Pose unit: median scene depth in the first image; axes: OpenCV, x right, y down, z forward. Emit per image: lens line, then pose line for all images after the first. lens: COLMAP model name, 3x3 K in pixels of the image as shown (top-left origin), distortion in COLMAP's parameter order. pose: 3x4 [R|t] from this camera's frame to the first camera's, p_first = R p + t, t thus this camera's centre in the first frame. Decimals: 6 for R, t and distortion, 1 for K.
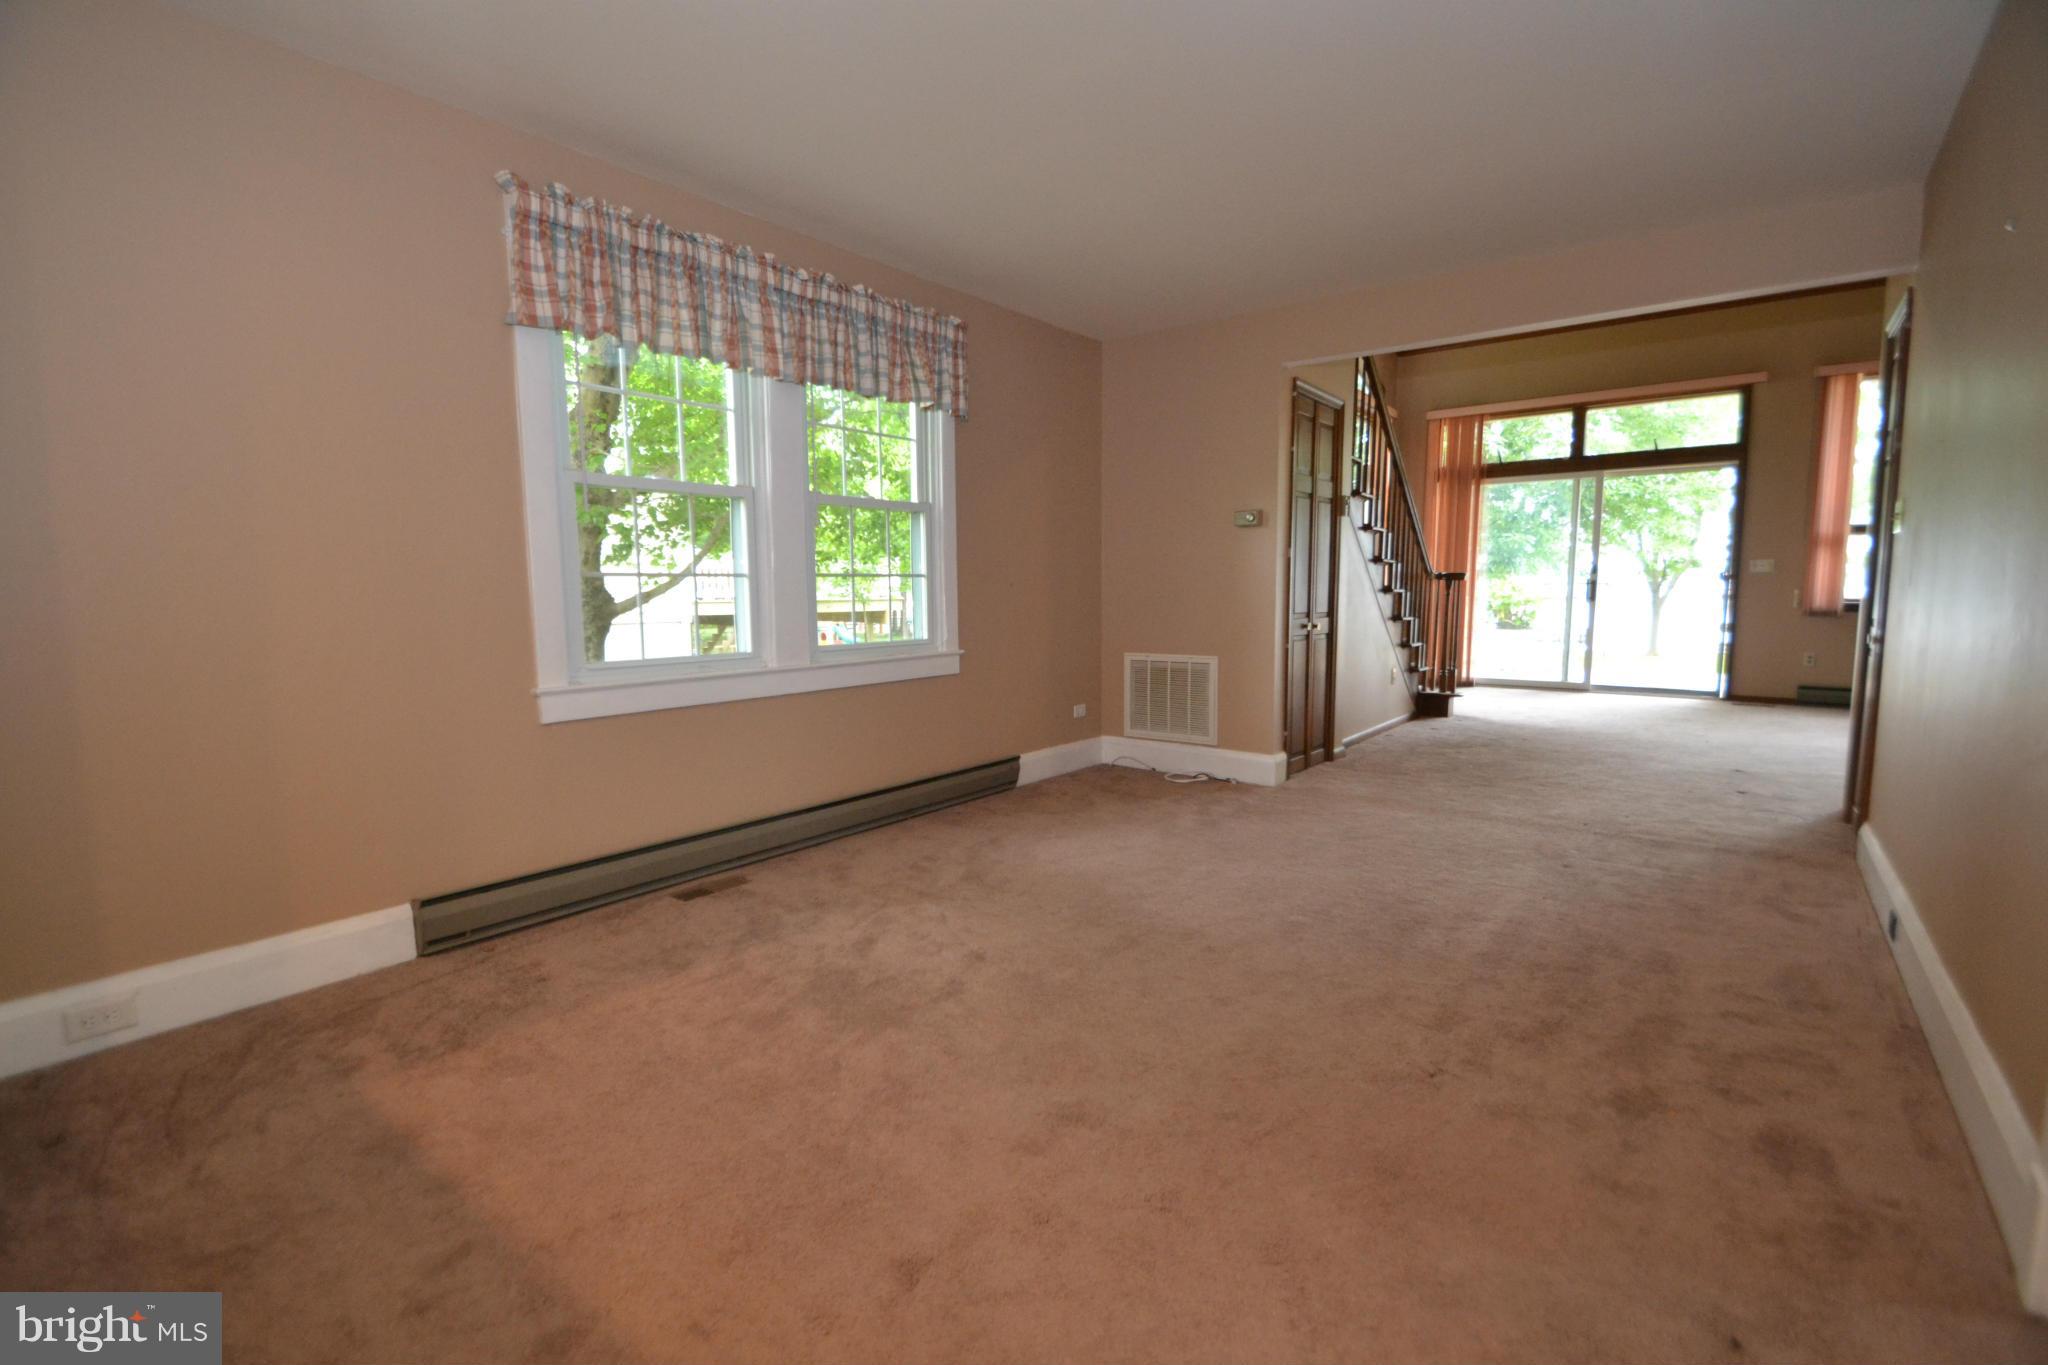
lens RADIAL K [[919.9, 0, 983.7], [0, 919.9, 688.3], [0, 0, 1]] dist [0.035953, -0.000084]
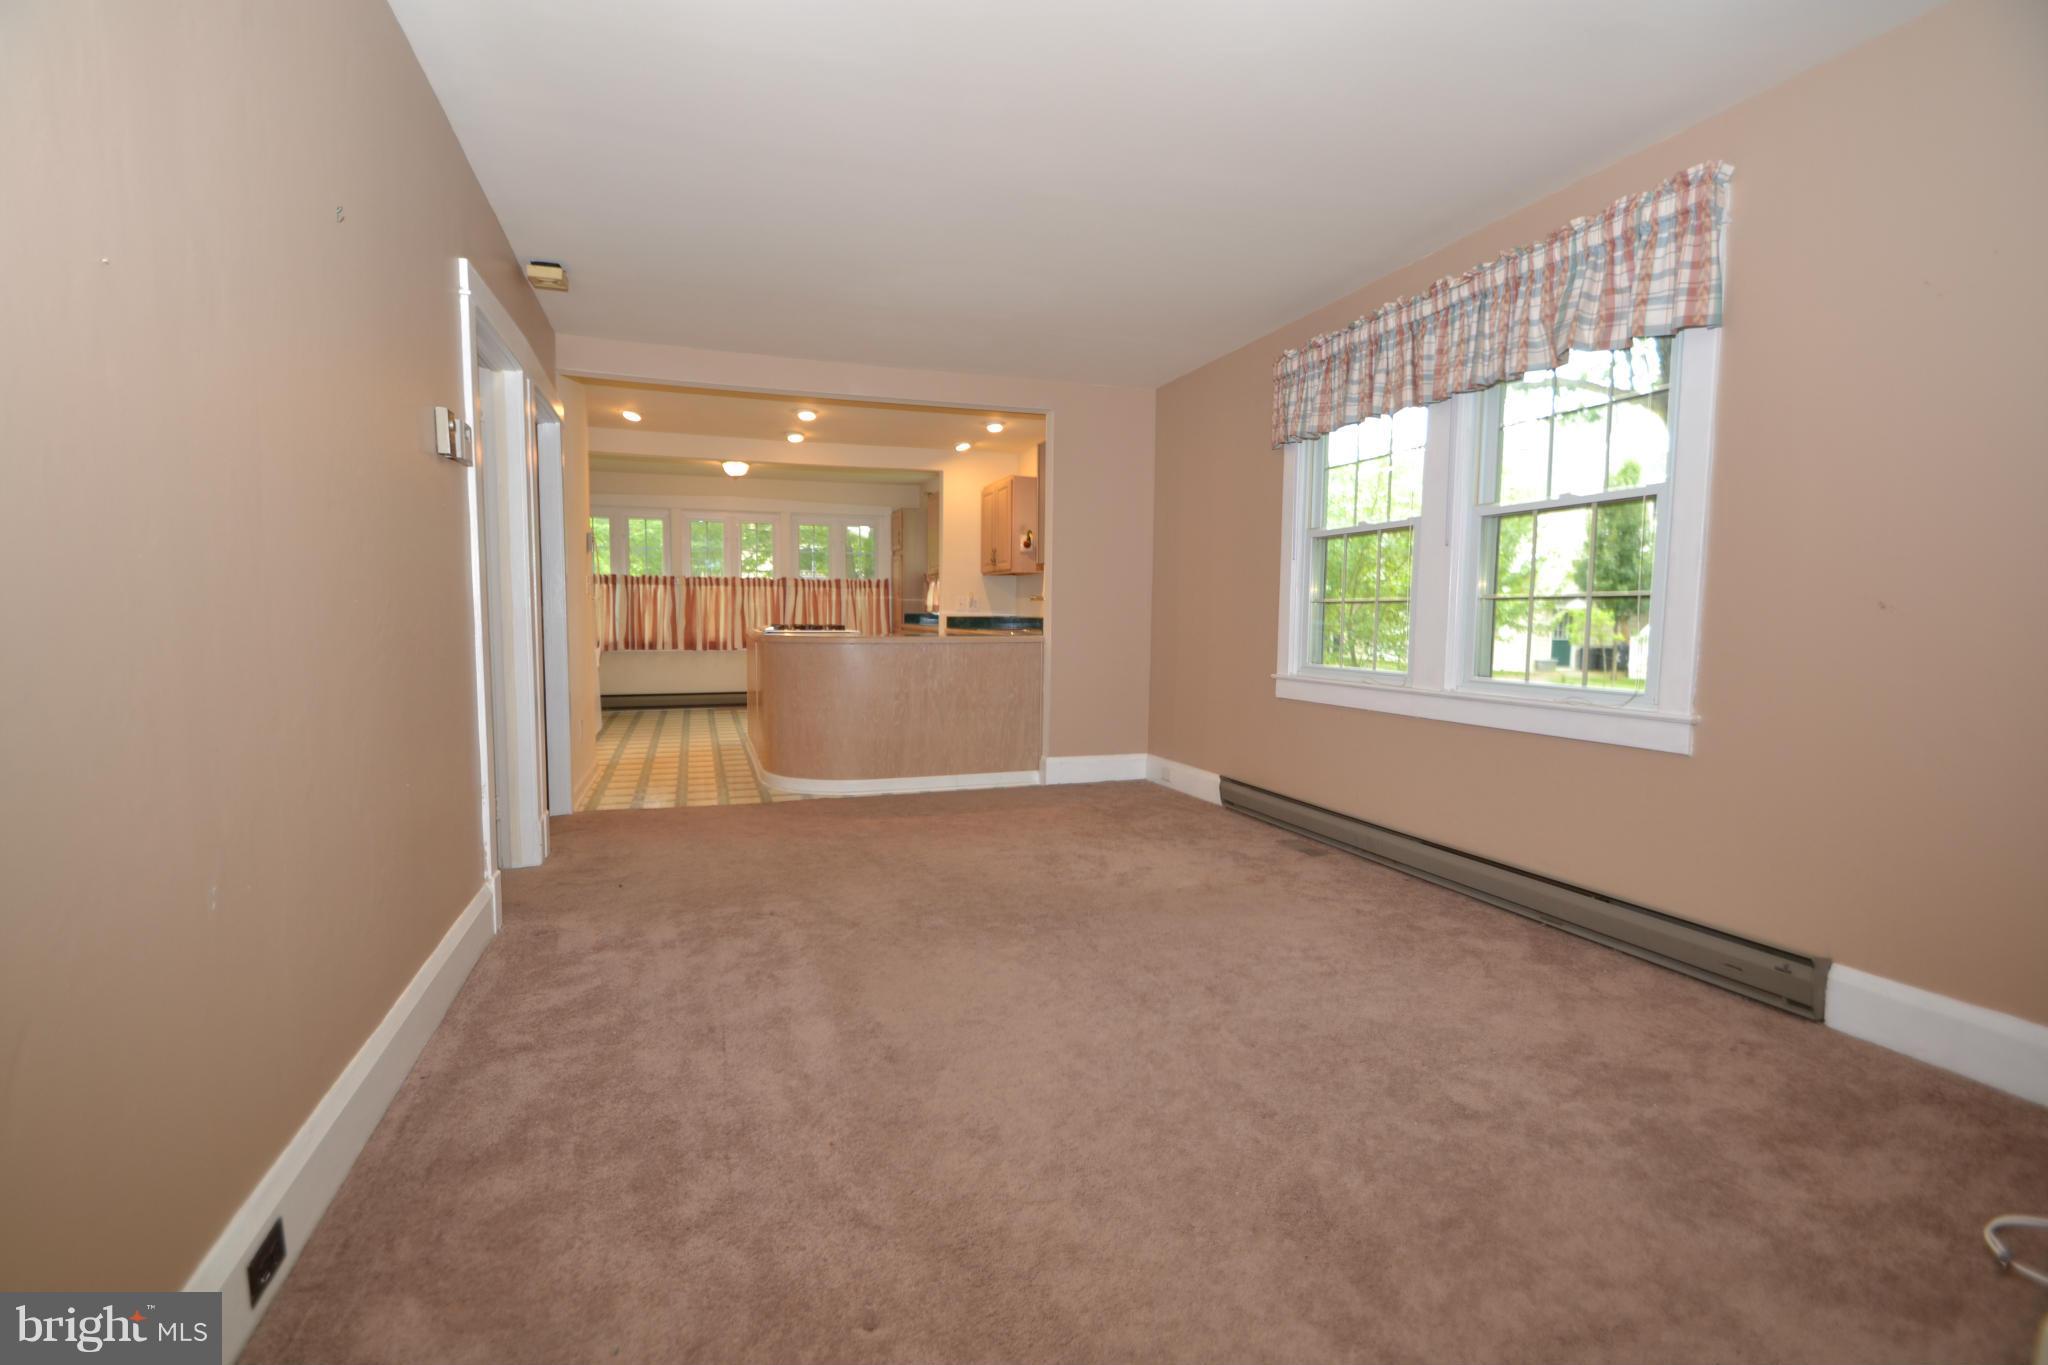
lens RADIAL K [[919.9, 0, 983.7], [0, 919.9, 688.3], [0, 0, 1]] dist [0.035953, -0.000084]
pose [[-0.545911, 0.069910, -0.834922, 1.031989], [-0.093533, 0.985199, 0.143649, -0.146636], [0.832606, 0.156512, -0.531292, 1.331798]]
